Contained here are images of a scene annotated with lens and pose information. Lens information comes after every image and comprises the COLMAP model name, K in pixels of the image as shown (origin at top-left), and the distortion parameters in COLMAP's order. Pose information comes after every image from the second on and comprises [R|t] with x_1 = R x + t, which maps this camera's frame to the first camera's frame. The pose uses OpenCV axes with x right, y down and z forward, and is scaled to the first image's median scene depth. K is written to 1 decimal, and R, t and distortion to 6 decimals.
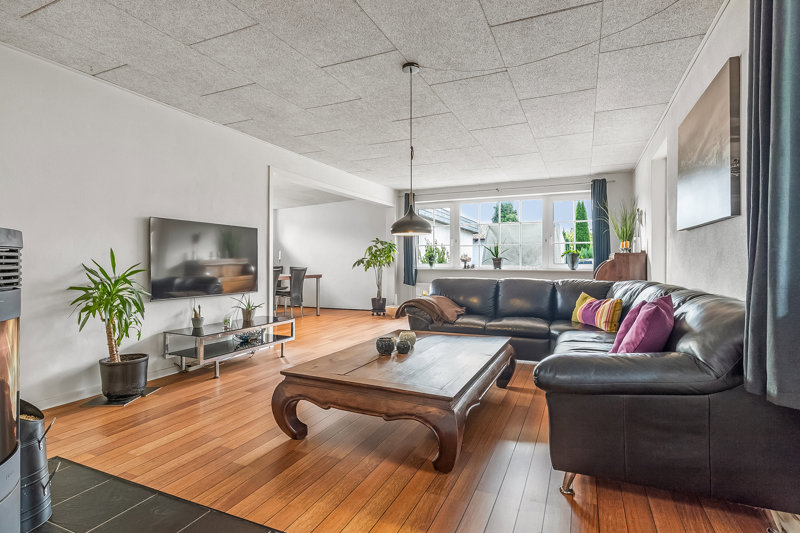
lens RADIAL K [[410.2, 0, 400.0], [0, 410.2, 266.5], [0, 0, 1]] dist [-0.023231, 0.000033]
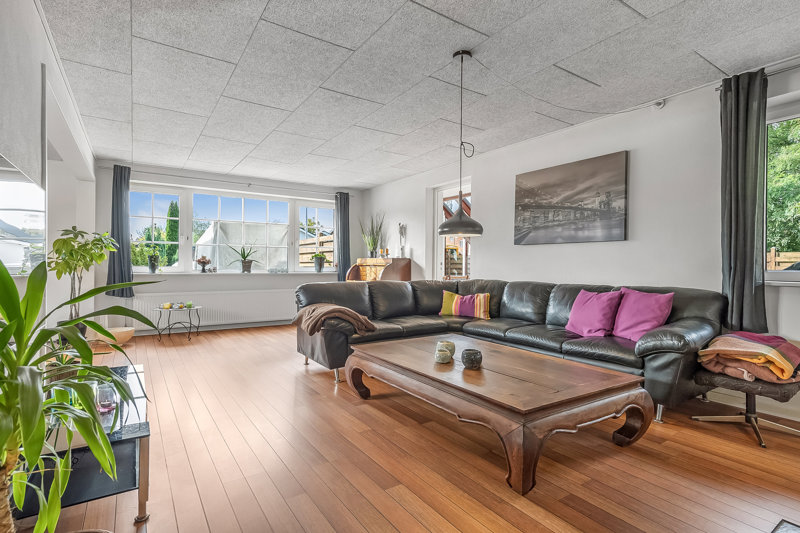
lens RADIAL K [[396.0, 0, 400.0], [0, 396.0, 266.5], [0, 0, 1]] dist [0.001905, 0.000399]
pose [[0.525845, 0.003124, 0.850574, -0.378722], [0.003826, 0.999974, -0.006038, -0.001177], [-0.850572, 0.006429, 0.525820, 0.299838]]
